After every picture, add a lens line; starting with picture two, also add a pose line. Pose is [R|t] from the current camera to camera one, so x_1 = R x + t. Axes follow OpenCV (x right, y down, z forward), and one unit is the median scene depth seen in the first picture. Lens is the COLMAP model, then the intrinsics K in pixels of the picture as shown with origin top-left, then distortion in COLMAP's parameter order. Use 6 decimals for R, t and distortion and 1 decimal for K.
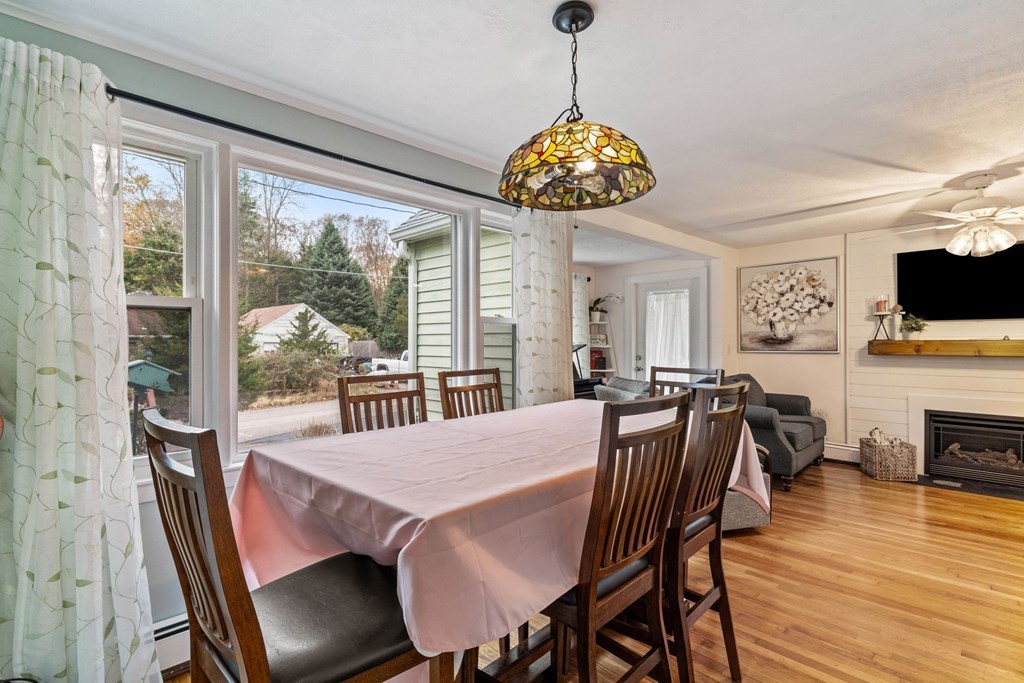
lens RADIAL K [[495.0, 0, 511.4], [0, 495.0, 338.5], [0, 0, 1]] dist [0.001508, 0.001381]
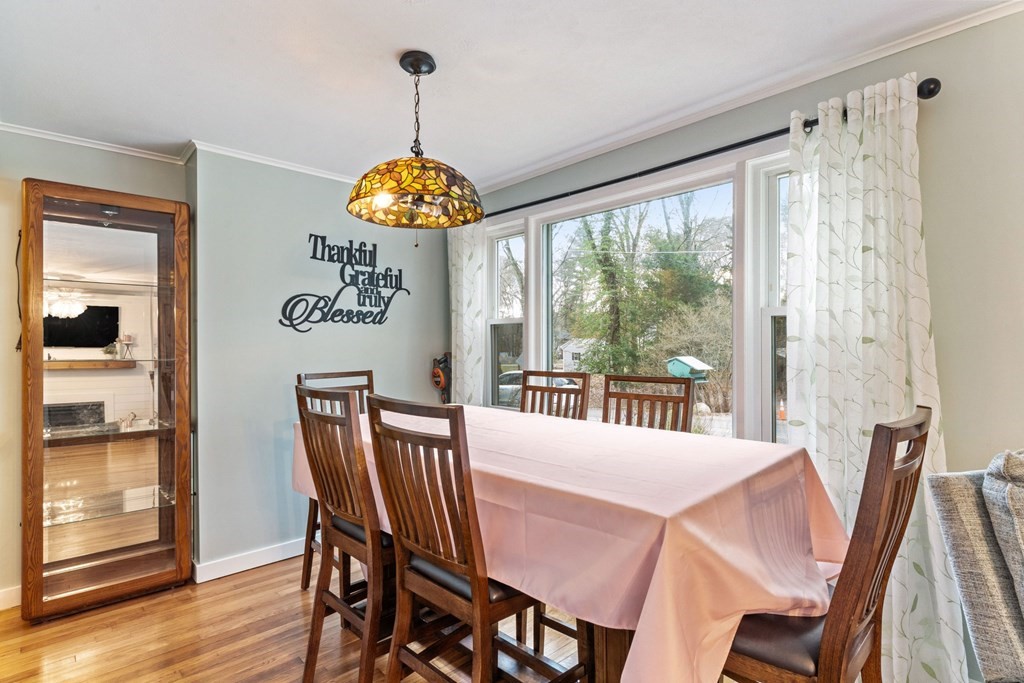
lens RADIAL K [[495.0, 0, 515.0], [0, 495.0, 344.8], [0, 0, 1]] dist [0.001508, 0.001381]
pose [[-0.015110, 0.006159, -0.999867, 0.387871], [0.014909, 0.999871, 0.005934, -0.000153], [0.999775, -0.014817, -0.015200, 0.381020]]
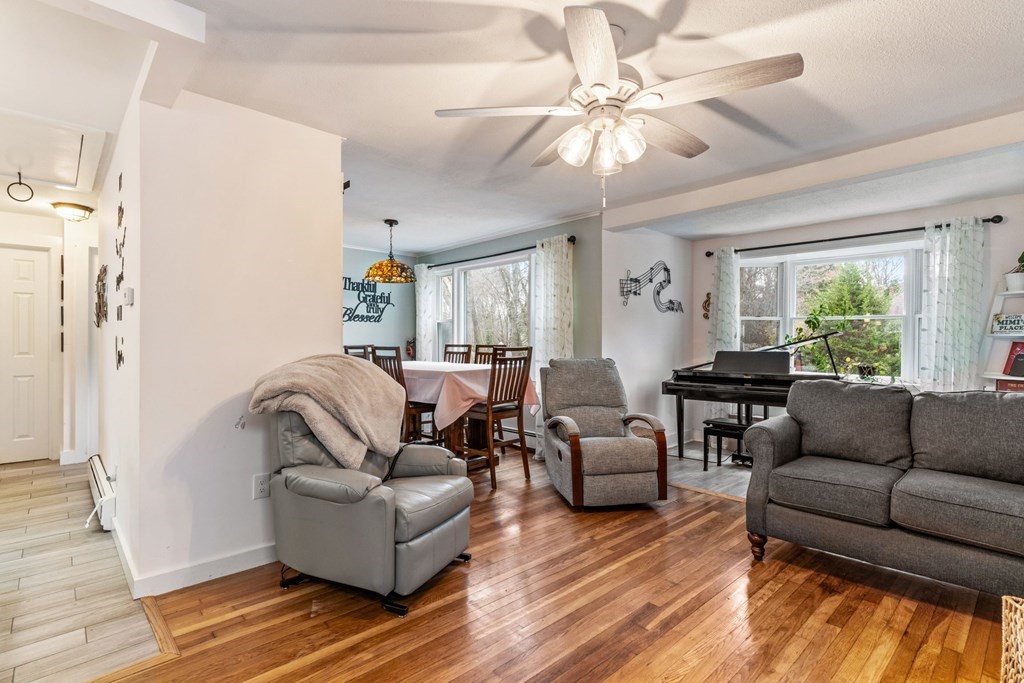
lens RADIAL K [[495.0, 0, 509.6], [0, 495.0, 343.2], [0, 0, 1]] dist [0.001508, 0.001381]
pose [[-0.032117, 0.005447, -0.999469, 0.944667], [0.009855, 0.999938, 0.005133, 0.022063], [0.999436, -0.009685, -0.032169, 0.555075]]
